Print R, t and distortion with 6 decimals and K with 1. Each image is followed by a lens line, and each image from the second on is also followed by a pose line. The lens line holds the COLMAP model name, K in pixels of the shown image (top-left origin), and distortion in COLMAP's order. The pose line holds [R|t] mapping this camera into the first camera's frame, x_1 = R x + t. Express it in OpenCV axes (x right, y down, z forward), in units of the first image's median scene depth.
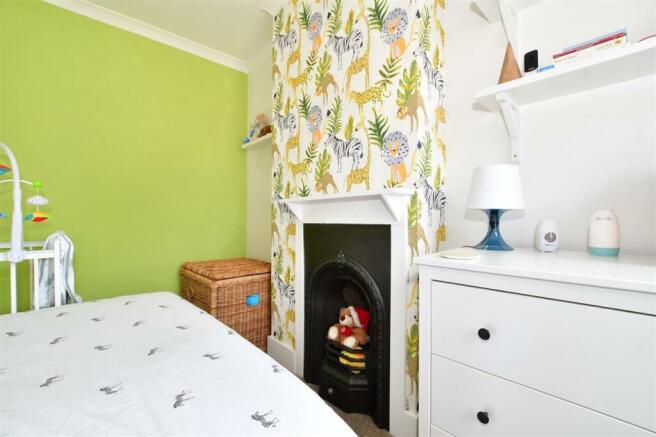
lens RADIAL K [[291.2, 0, 328.0], [0, 291.2, 218.5], [0, 0, 1]] dist [-0.027991, 0.000888]
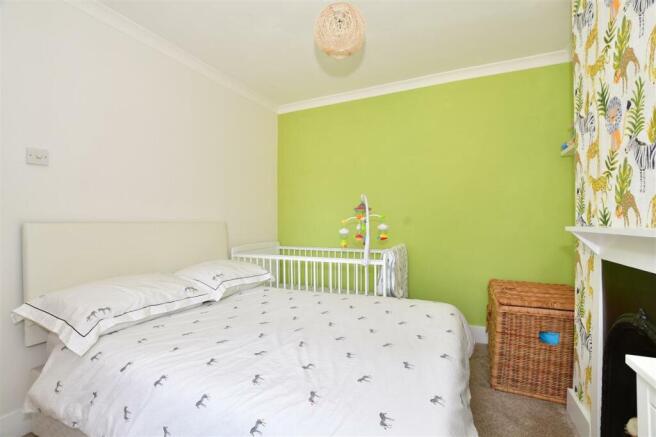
lens RADIAL K [[291.2, 0, 328.0], [0, 291.2, 218.5], [0, 0, 1]] dist [-0.027991, 0.000888]
pose [[0.384017, -0.007618, -0.923295, 0.323323], [0.008156, 0.999955, -0.004858, -0.090443], [0.923290, -0.005665, 0.384062, 0.074689]]
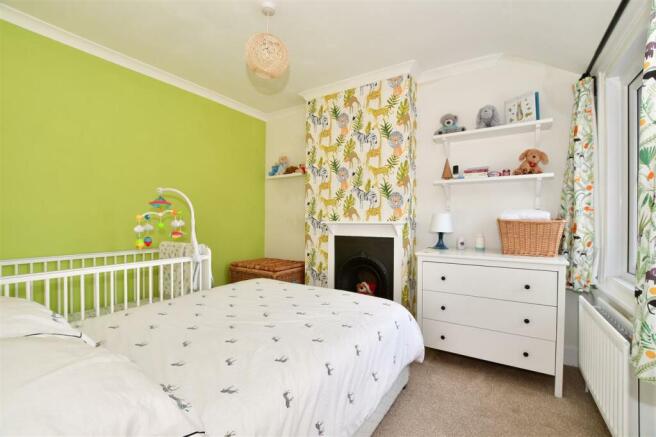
lens RADIAL K [[291.2, 0, 328.0], [0, 291.2, 218.5], [0, 0, 1]] dist [-0.027991, 0.000888]
pose [[0.966232, 0.008703, 0.257526, -0.568488], [-0.007945, 0.999960, -0.003984, -0.076660], [-0.257550, 0.001803, 0.966263, -0.641728]]
